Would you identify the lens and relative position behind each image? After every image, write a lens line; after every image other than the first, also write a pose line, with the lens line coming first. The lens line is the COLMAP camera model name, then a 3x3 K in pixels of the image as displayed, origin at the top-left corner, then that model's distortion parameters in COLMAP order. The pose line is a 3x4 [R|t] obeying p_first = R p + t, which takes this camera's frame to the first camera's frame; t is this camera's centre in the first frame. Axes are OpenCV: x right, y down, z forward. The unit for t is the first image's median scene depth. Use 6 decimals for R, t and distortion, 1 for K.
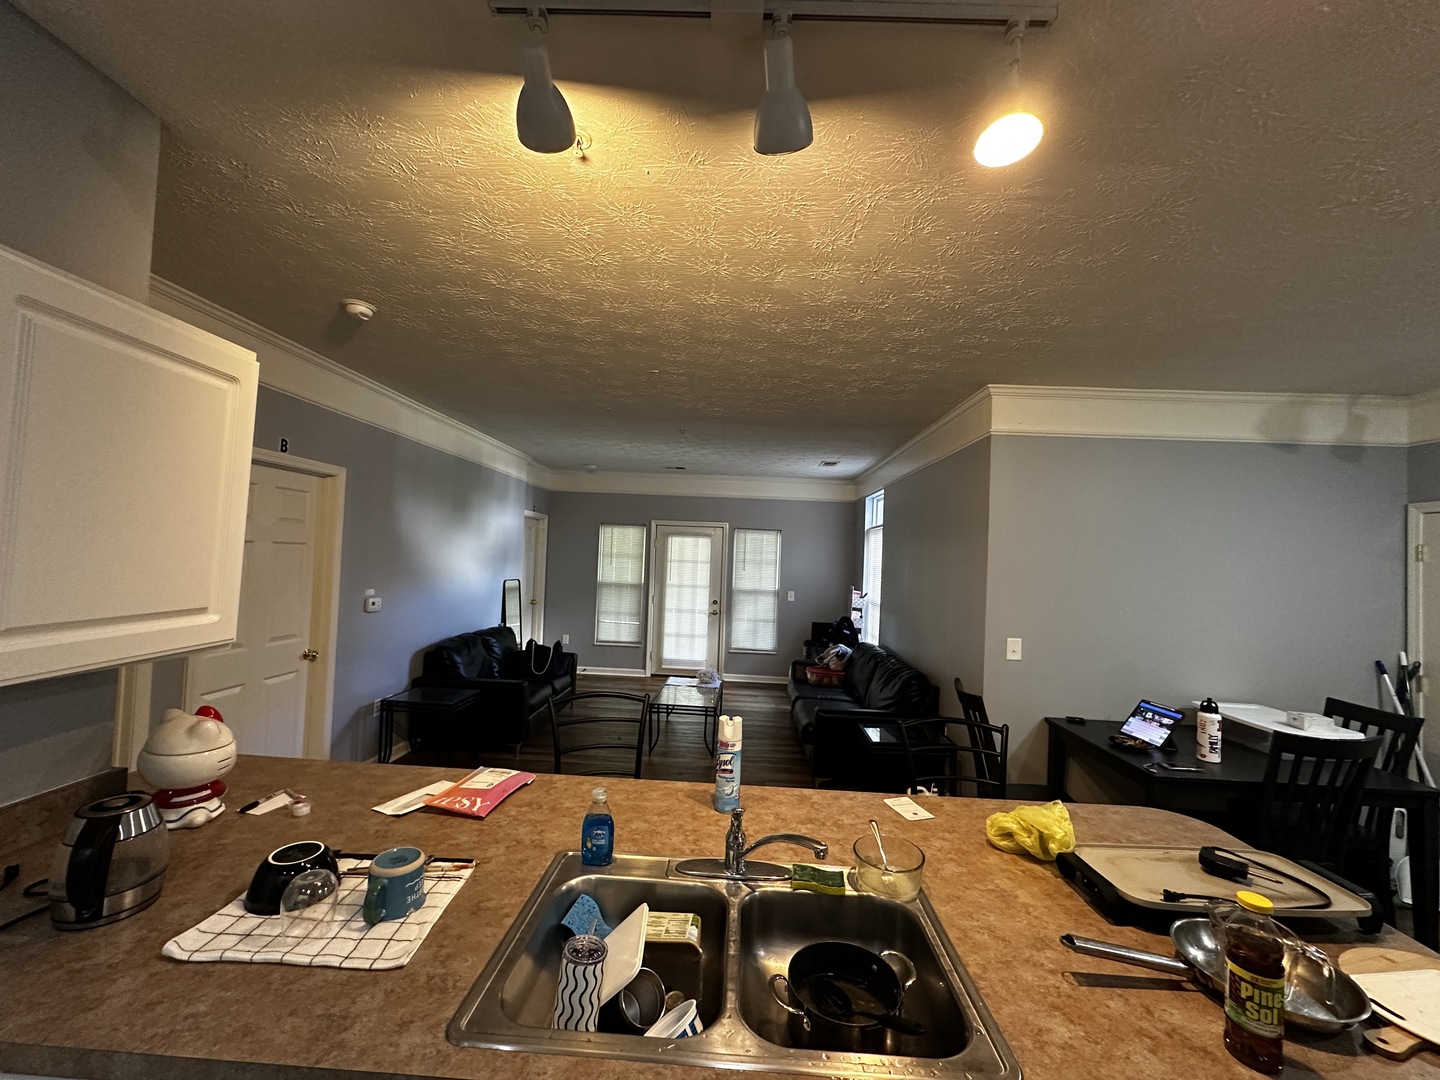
lens RADIAL K [[575.6, 0, 720.6], [0, 575.6, 541.1], [0, 0, 1]] dist [-0.002149, 0.000735]
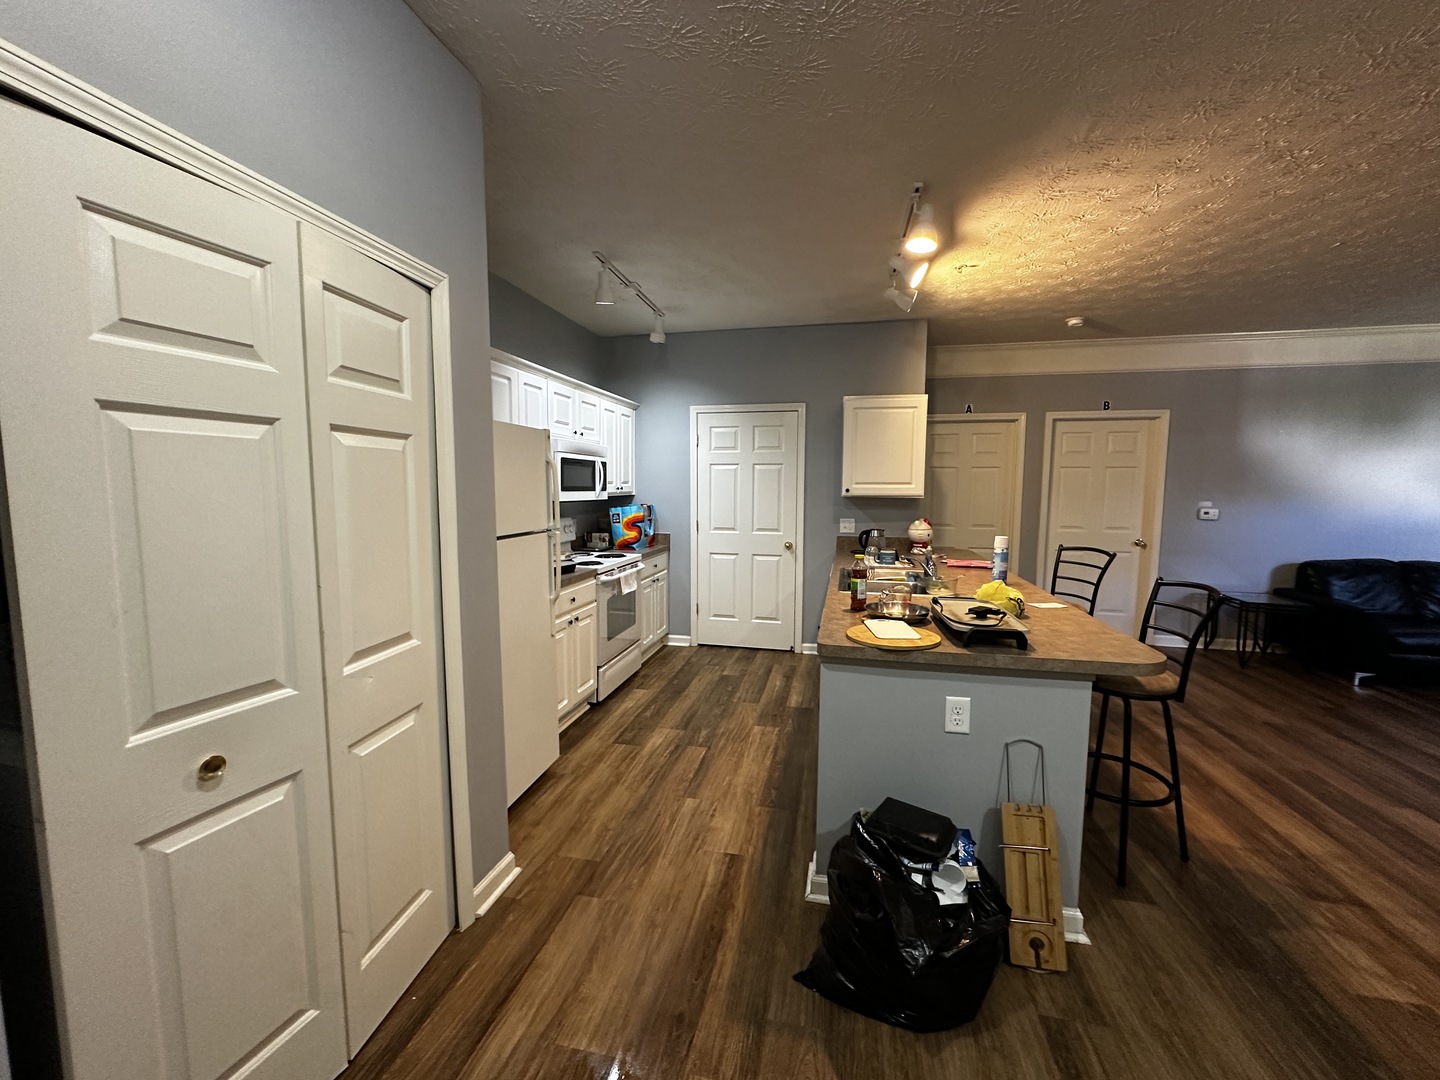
lens RADIAL K [[575.6, 0, 720.6], [0, 575.6, 541.1], [0, 0, 1]] dist [-0.002149, 0.000735]
pose [[-0.176909, 0.052962, -0.982801, 1.420628], [0.017838, 0.998560, 0.050601, 0.152324], [0.984065, -0.008580, -0.177599, 0.313861]]
